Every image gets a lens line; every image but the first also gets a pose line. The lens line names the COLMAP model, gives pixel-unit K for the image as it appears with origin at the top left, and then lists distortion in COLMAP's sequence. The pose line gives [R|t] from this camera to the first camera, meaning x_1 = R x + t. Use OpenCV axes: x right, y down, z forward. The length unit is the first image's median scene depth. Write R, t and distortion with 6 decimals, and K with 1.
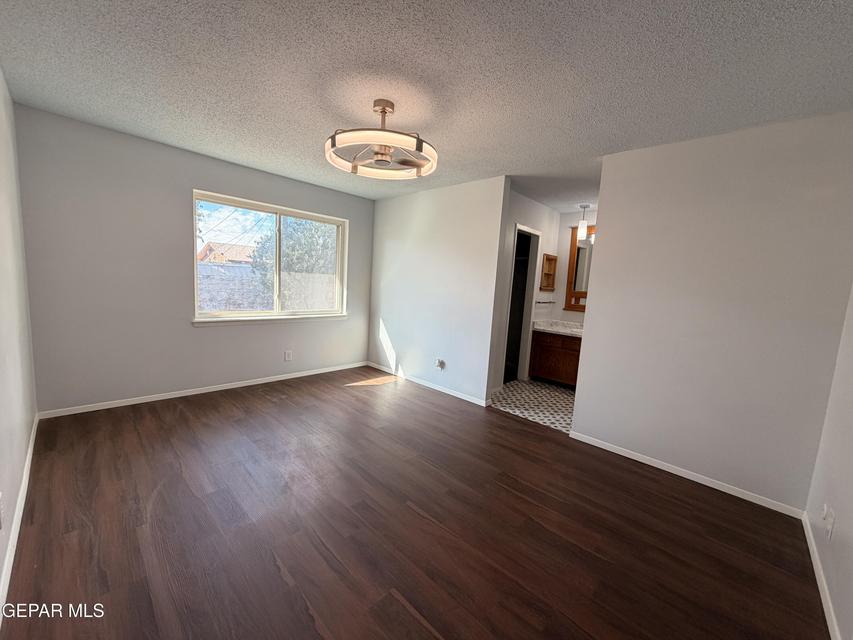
lens RADIAL K [[339.6, 0, 424.7], [0, 339.6, 321.2], [0, 0, 1]] dist [0.001422, 0.000520]
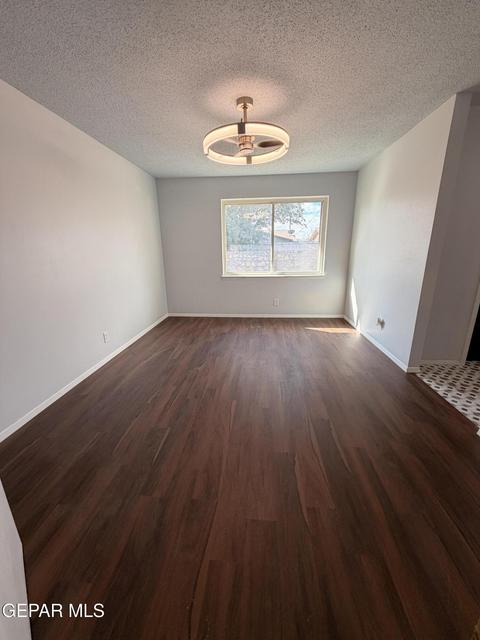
lens RADIAL K [[254.8, 0, 239.0], [0, 254.8, 317.3], [0, 0, 1]] dist [0.001422, 0.000520]
pose [[0.630599, 0.137105, -0.763903, 0.401140], [-0.037082, 0.988471, 0.146799, 0.010655], [0.775223, -0.064244, 0.628412, 0.192768]]
